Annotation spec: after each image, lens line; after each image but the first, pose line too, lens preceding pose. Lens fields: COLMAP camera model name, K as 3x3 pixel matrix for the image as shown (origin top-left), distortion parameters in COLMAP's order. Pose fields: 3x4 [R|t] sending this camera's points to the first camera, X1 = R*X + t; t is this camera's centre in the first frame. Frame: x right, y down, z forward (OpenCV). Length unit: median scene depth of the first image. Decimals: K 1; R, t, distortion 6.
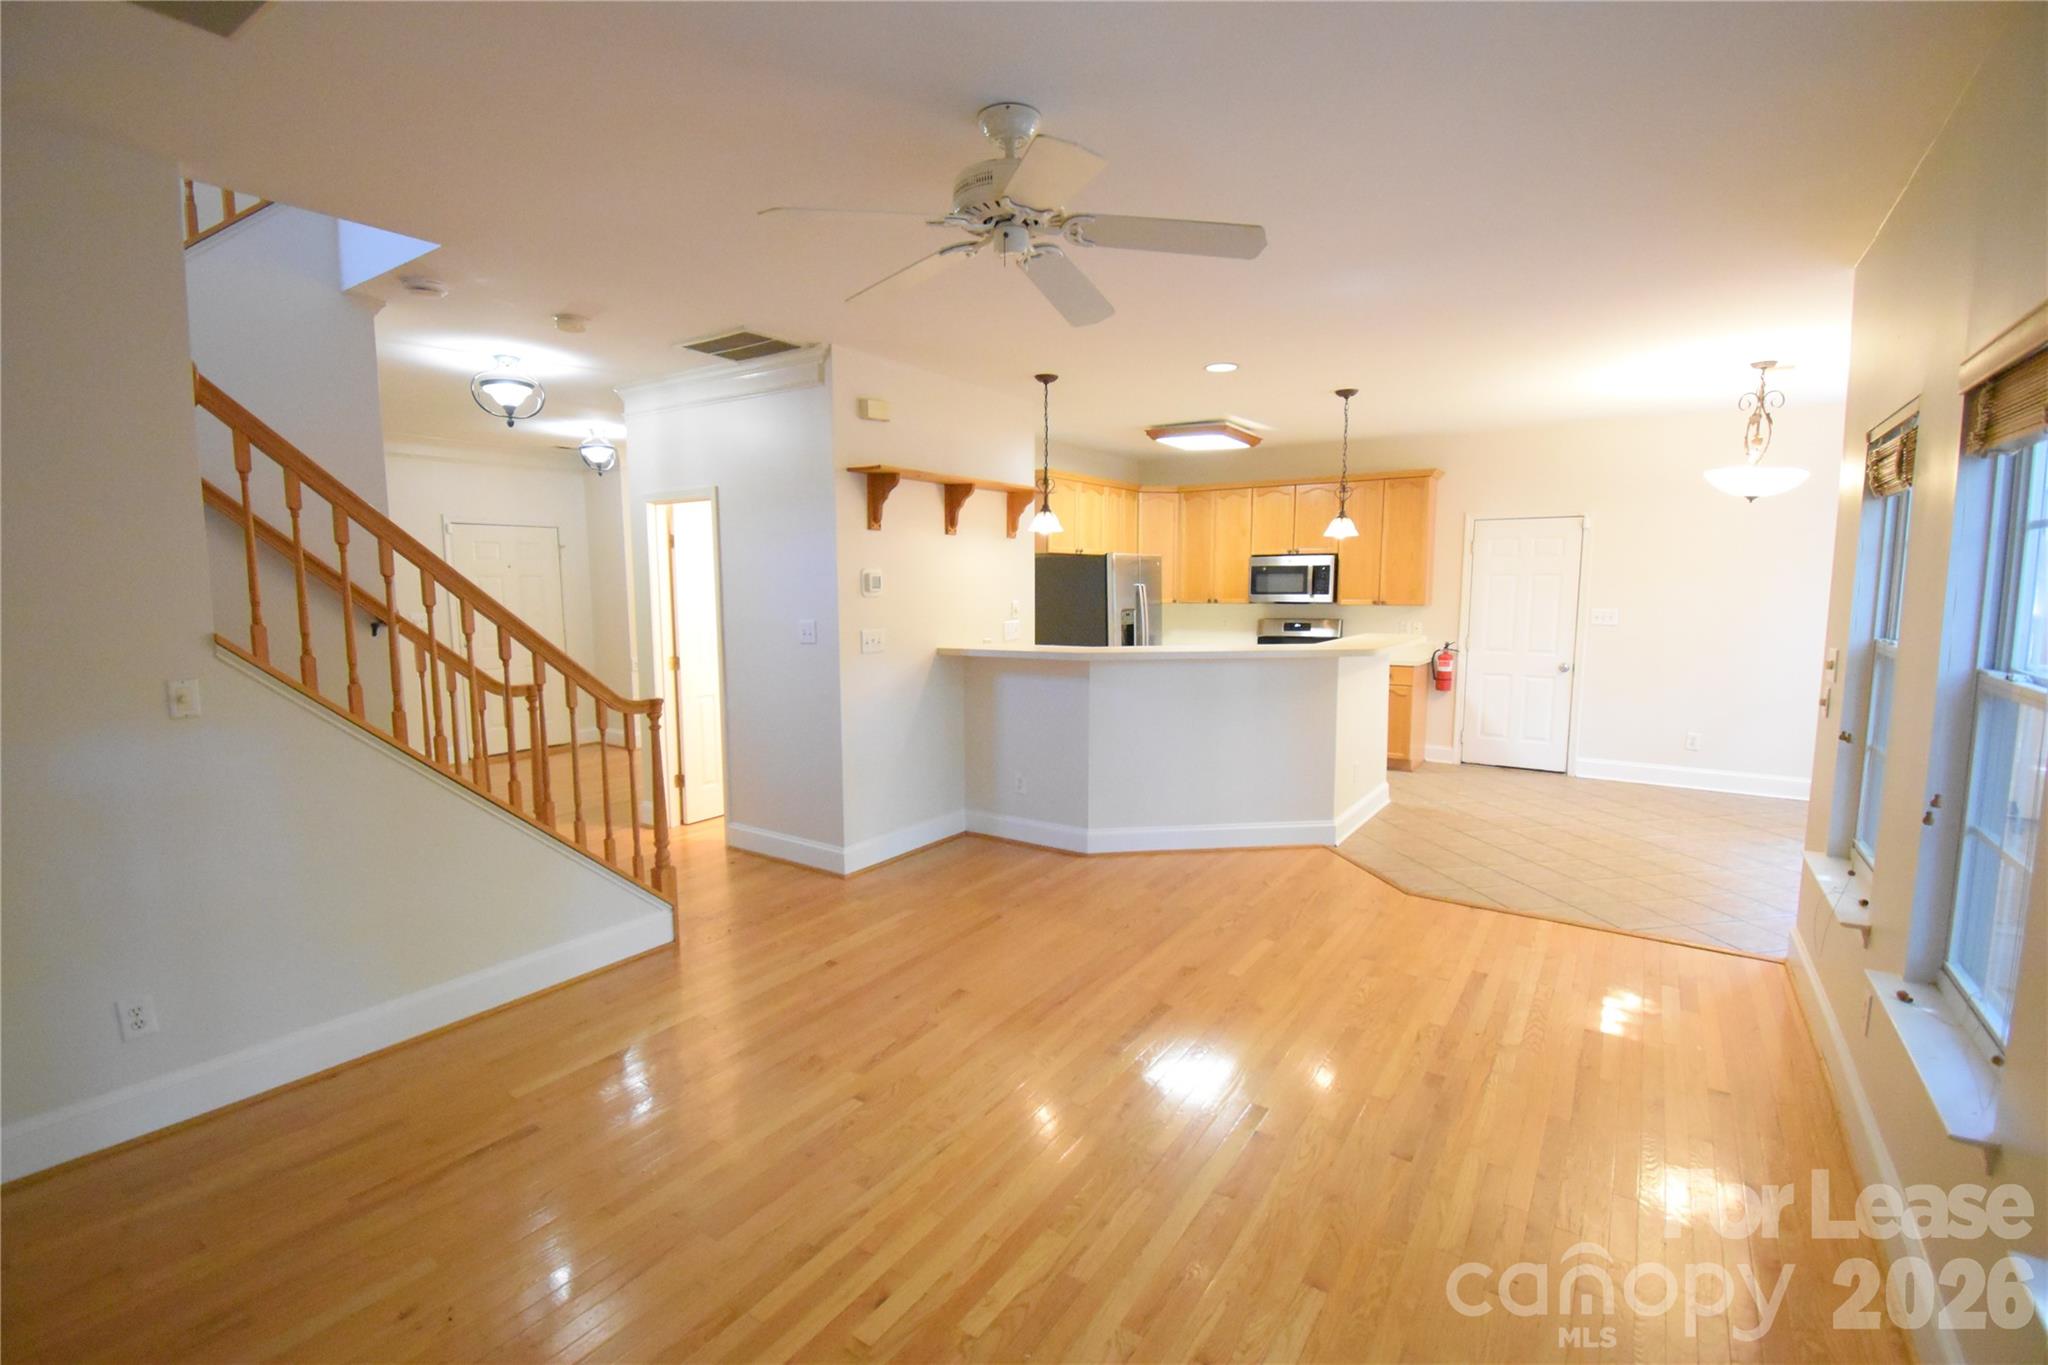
lens RADIAL K [[904.2, 0, 1025.5], [0, 904.2, 676.8], [0, 0, 1]] dist [0.024321, -0.025244]
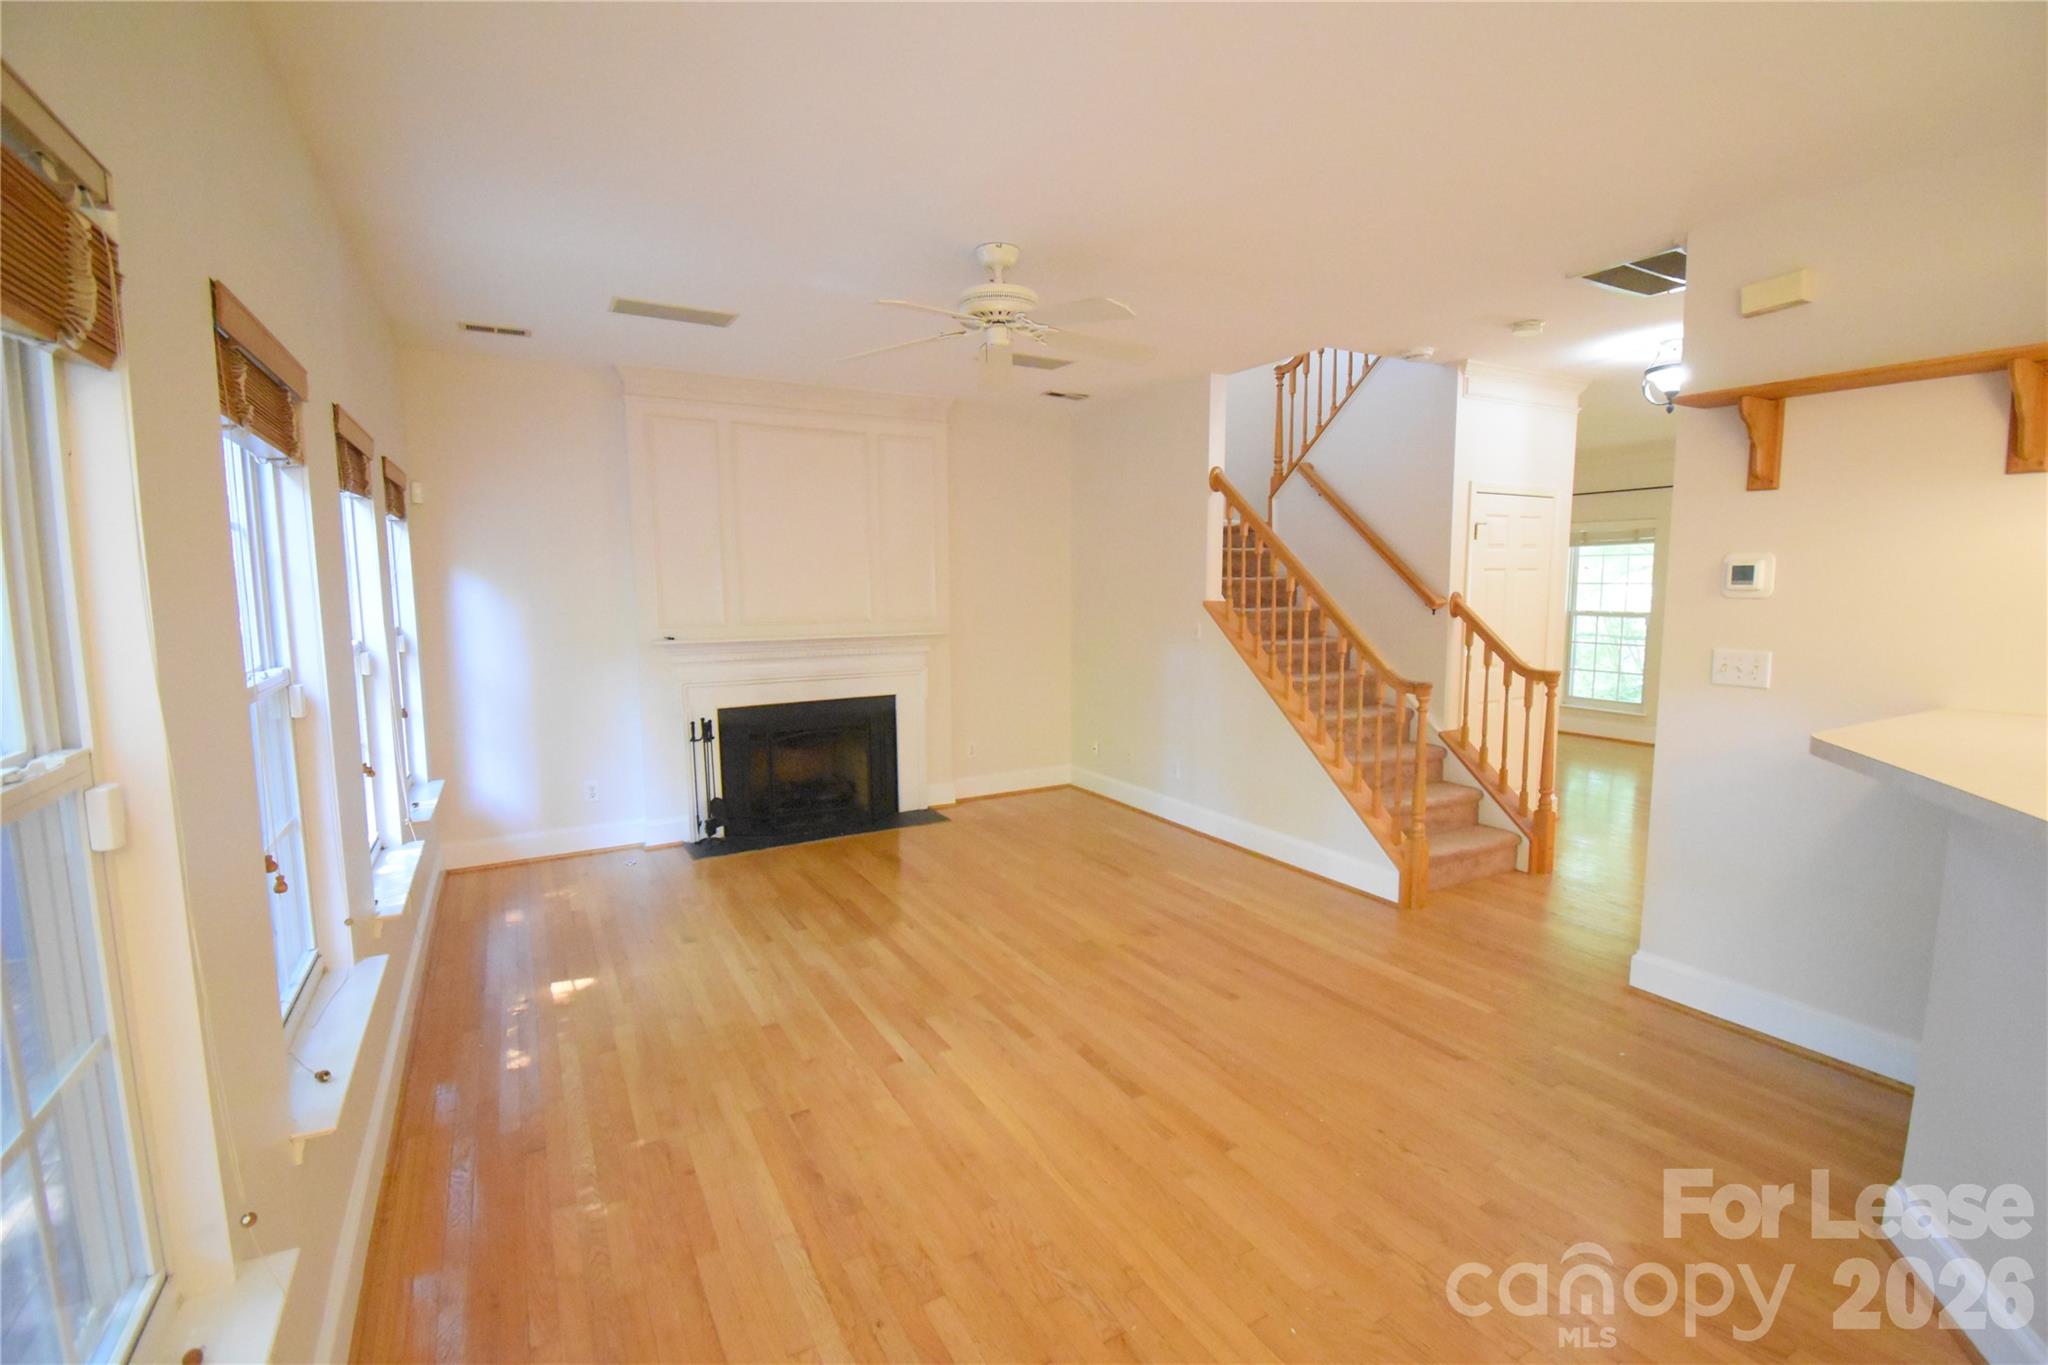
lens RADIAL K [[904.2, 0, 1025.5], [0, 904.2, 676.8], [0, 0, 1]] dist [0.024321, -0.025244]
pose [[-0.436988, 0.104578, -0.893367, 0.591550], [-0.088421, 0.983413, 0.158369, -0.087173], [0.895111, 0.148198, -0.420492, 0.792820]]
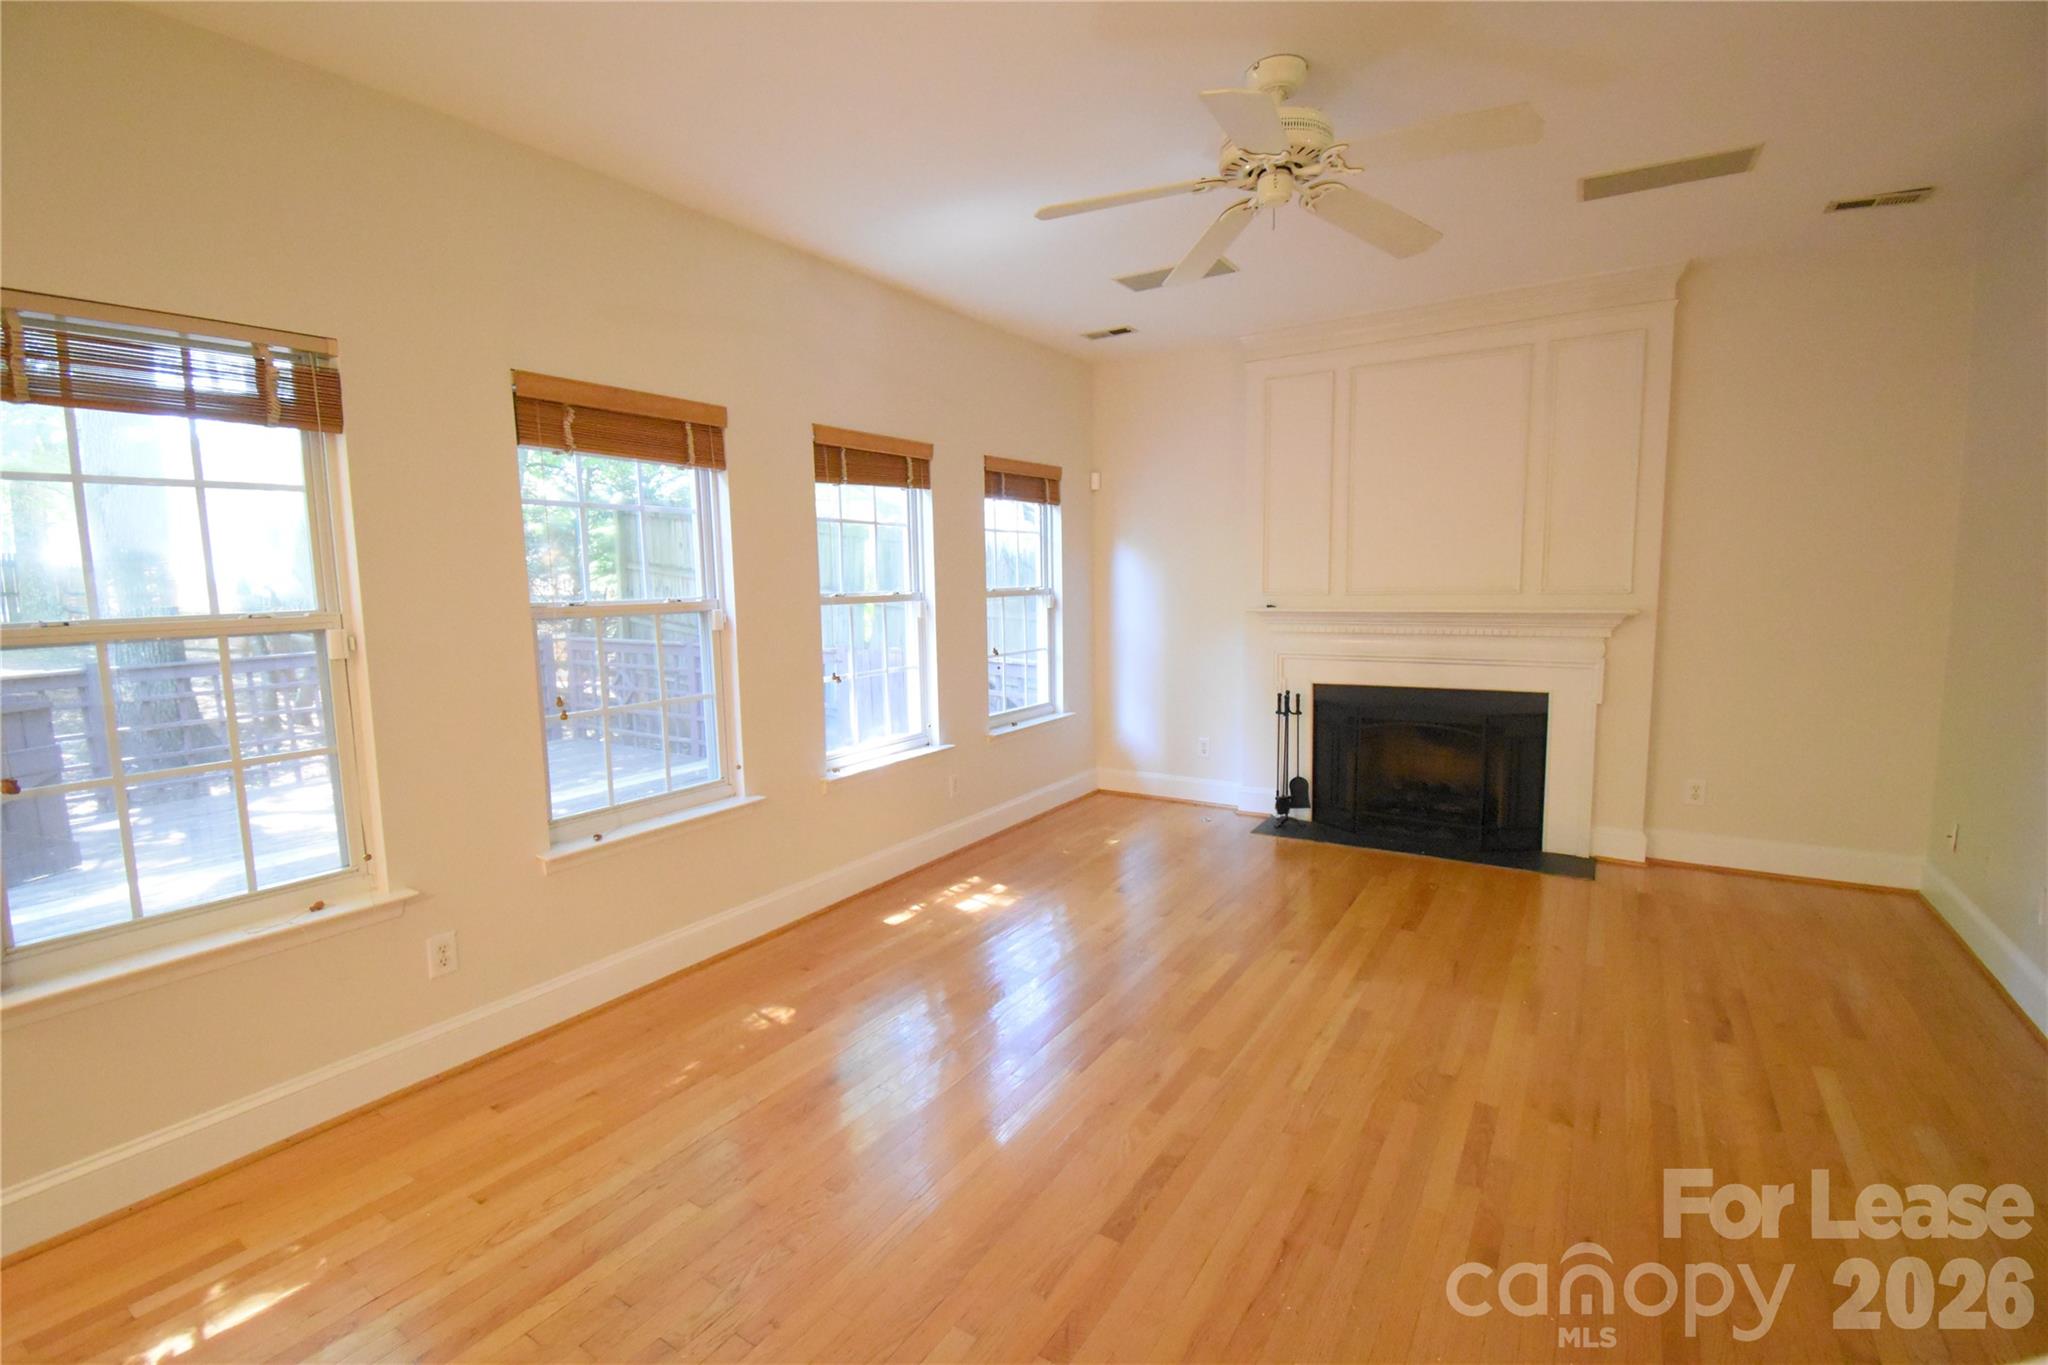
lens RADIAL K [[904.2, 0, 1025.5], [0, 904.2, 676.8], [0, 0, 1]] dist [0.024321, -0.025244]
pose [[-0.999293, 0.025400, -0.027730, 0.143973], [0.018887, 0.976660, 0.213960, -0.075451], [0.032517, 0.213285, -0.976449, 0.985791]]
